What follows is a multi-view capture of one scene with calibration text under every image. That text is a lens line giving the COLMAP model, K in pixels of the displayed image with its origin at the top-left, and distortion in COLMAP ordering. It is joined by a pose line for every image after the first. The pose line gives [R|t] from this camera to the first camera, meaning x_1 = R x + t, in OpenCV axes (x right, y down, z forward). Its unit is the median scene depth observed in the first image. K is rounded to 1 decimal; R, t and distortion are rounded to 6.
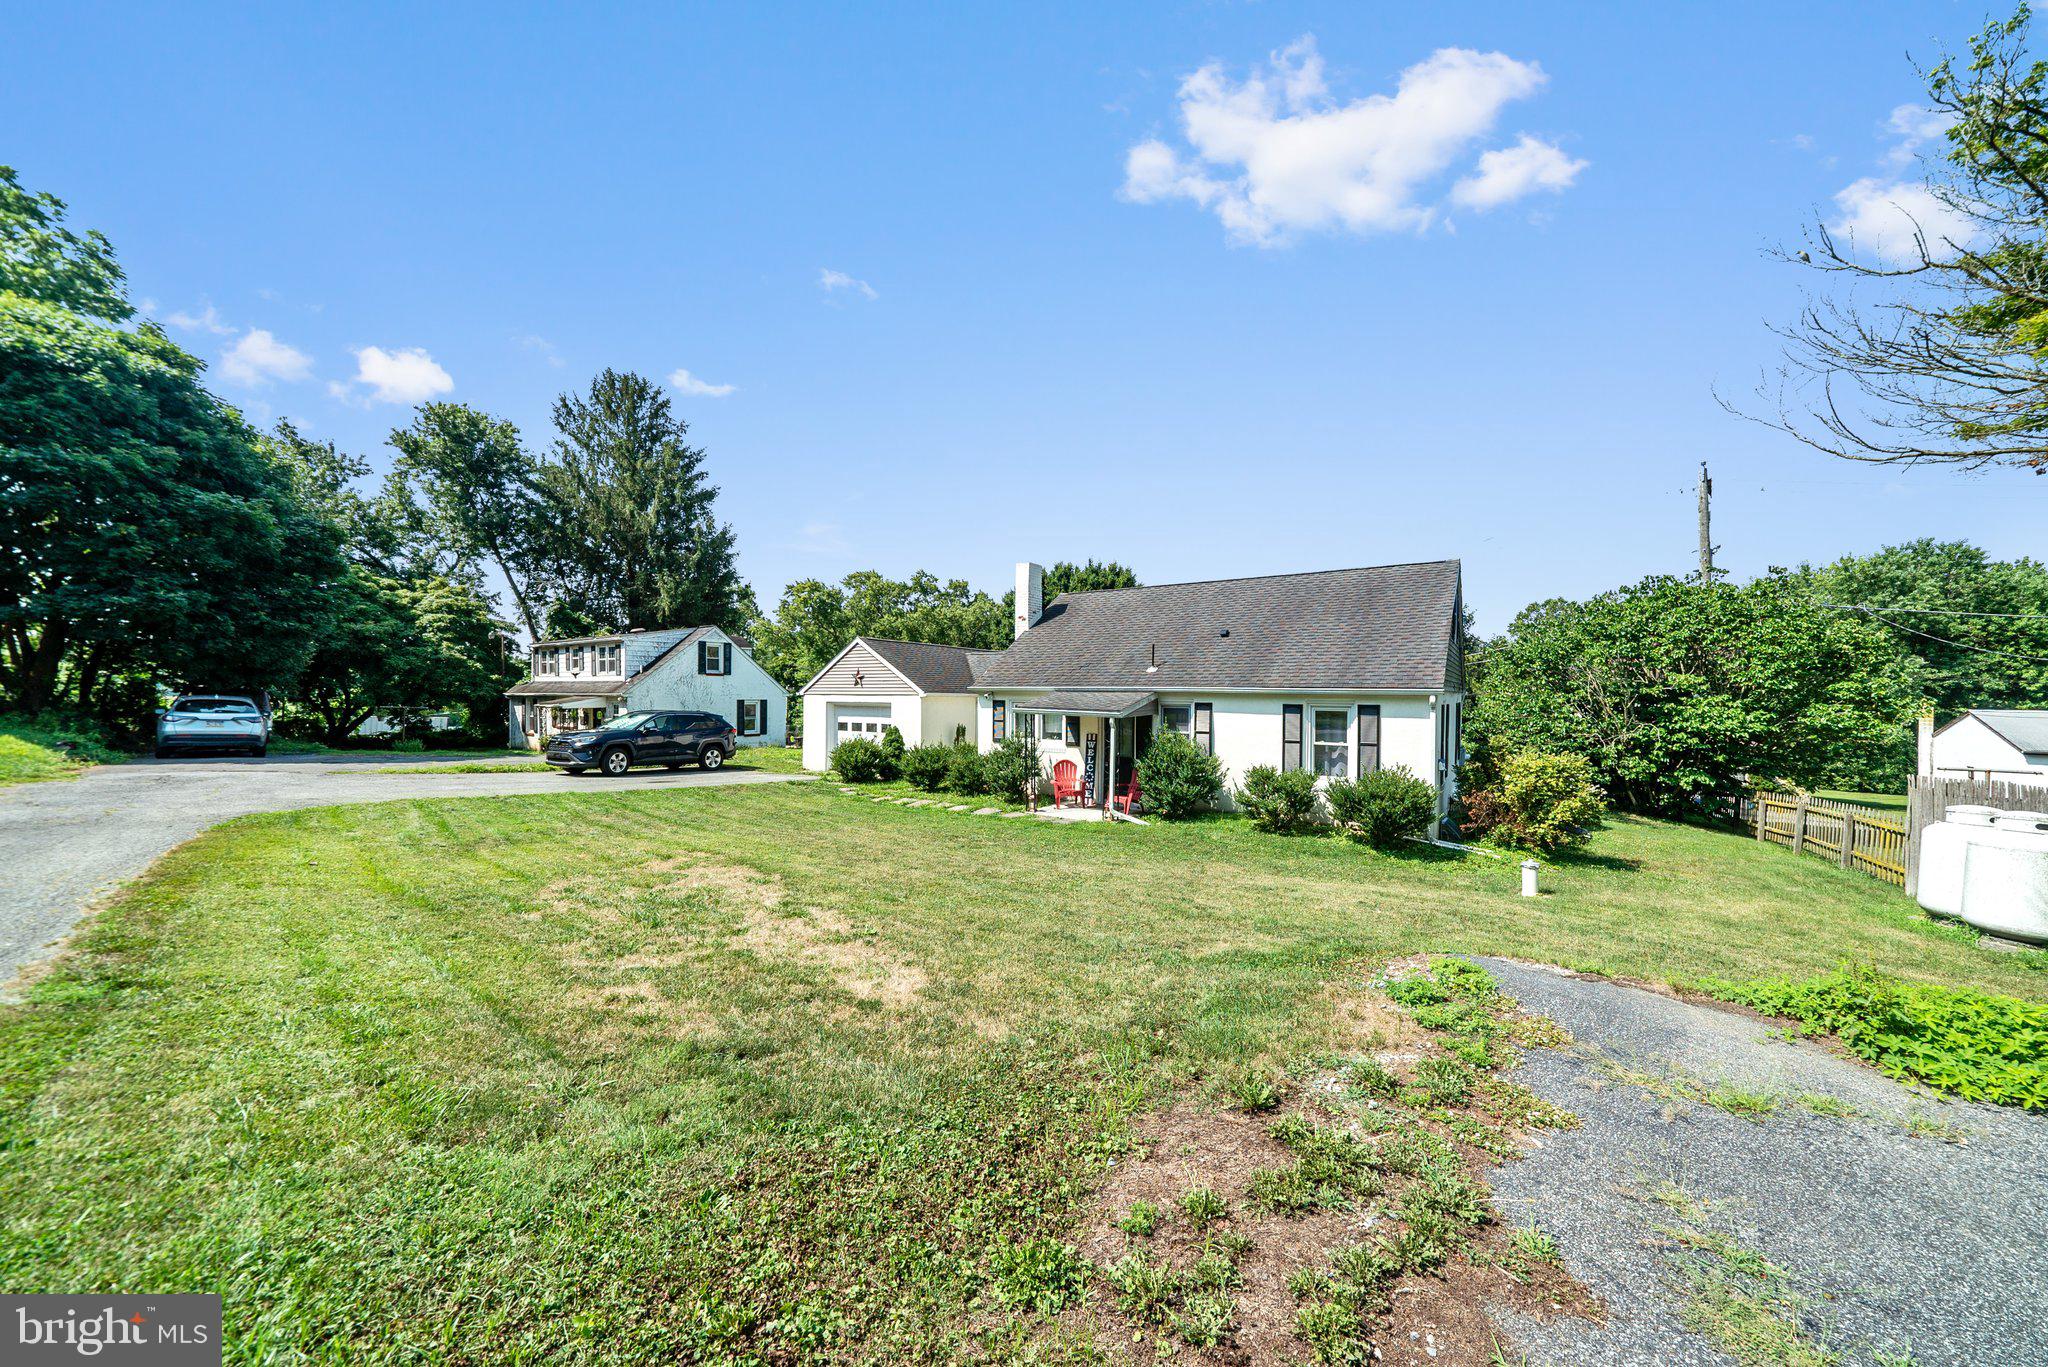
lens RADIAL K [[704.7, 0, 1034.8], [0, 704.7, 677.4], [0, 0, 1]] dist [-0.005183, -0.000190]
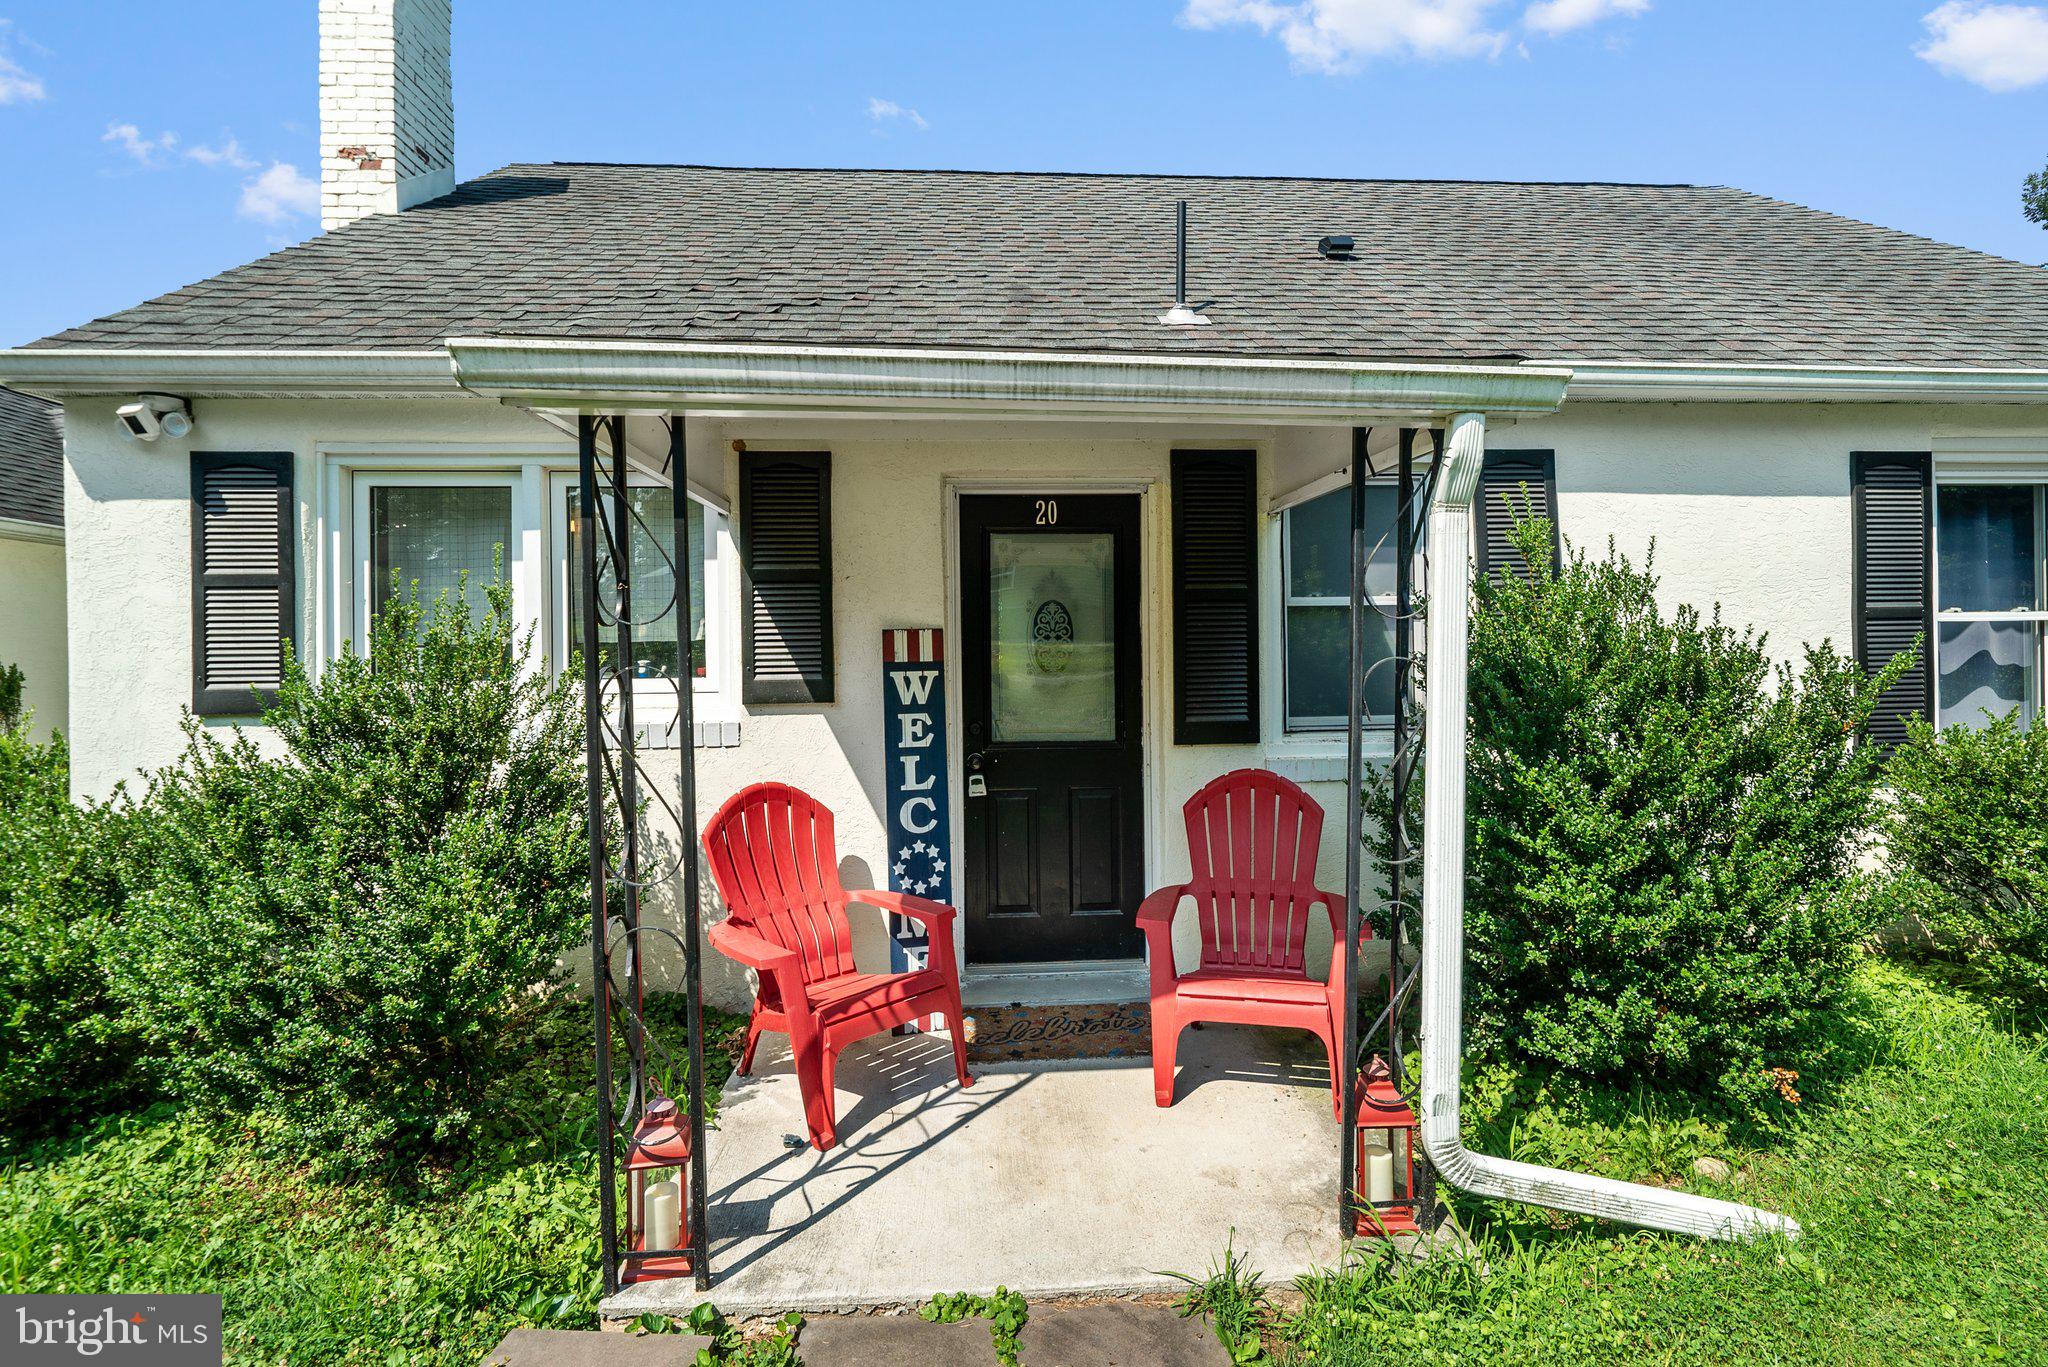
lens RADIAL K [[977.9, 0, 1028.7], [0, 977.9, 639.5], [0, 0, 1]] dist [-0.003995, 0.000749]
pose [[0.793308, -0.012827, 0.608686, -0.035623], [0.007981, 0.999911, 0.010670, 0.058118], [-0.608769, -0.003606, 0.793339, 0.562727]]
